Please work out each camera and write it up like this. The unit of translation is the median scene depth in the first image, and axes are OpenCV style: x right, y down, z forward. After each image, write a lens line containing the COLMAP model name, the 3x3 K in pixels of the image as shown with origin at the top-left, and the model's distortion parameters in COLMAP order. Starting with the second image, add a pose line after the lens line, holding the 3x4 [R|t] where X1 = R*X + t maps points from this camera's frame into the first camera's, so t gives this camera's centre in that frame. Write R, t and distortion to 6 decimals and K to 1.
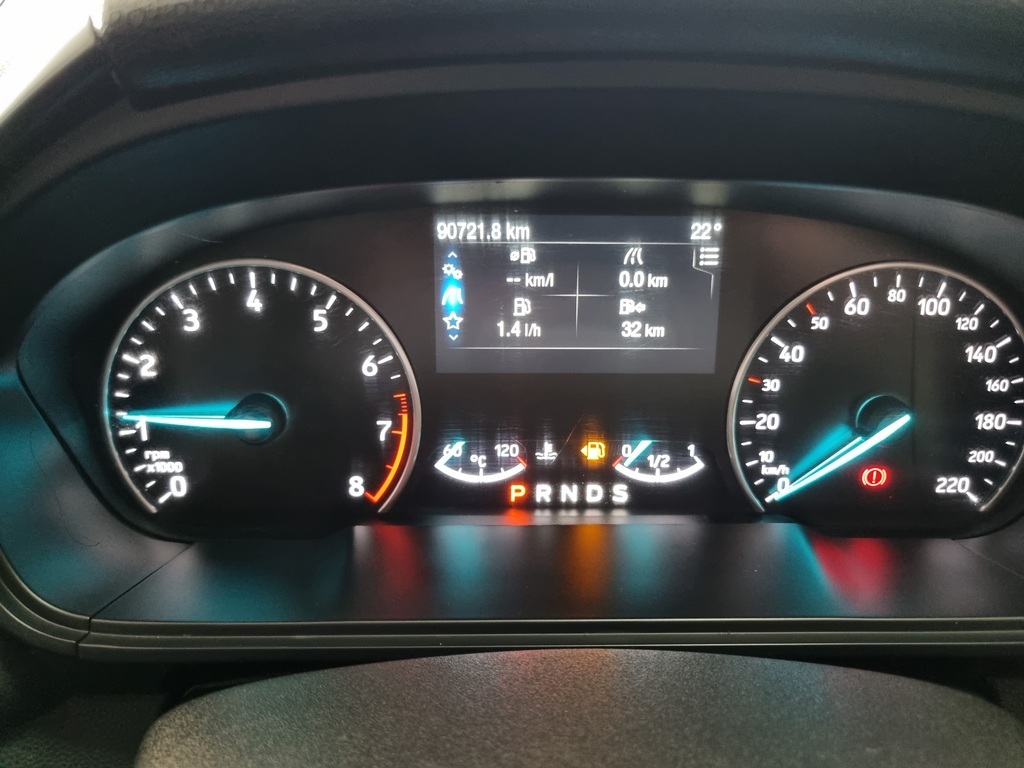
lens RADIAL K [[776.6, 0, 529.7], [0, 776.6, 385.6], [0, 0, 1]] dist [0.055836, -0.056687]
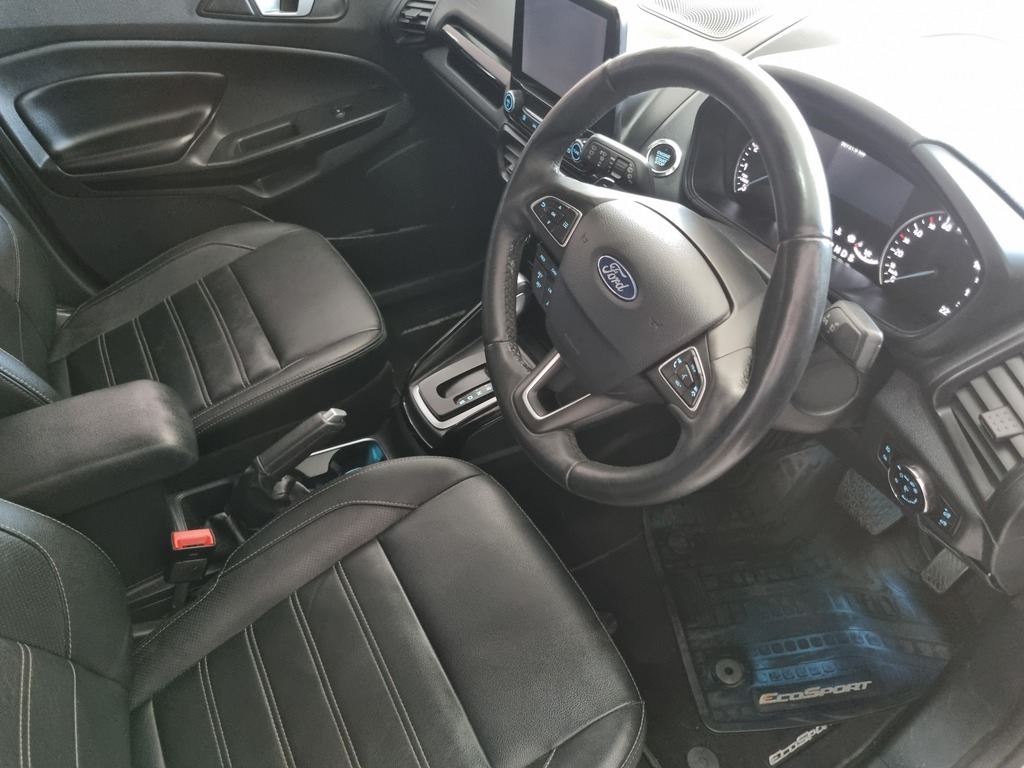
lens RADIAL K [[776.6, 0, 529.7], [0, 776.6, 385.6], [0, 0, 1]] dist [0.055836, -0.056687]
pose [[0.463567, 0.574544, -0.674541, 1.797483], [-0.433807, 0.810964, 0.392617, -0.093066], [0.772604, 0.110617, 0.625177, -1.624290]]
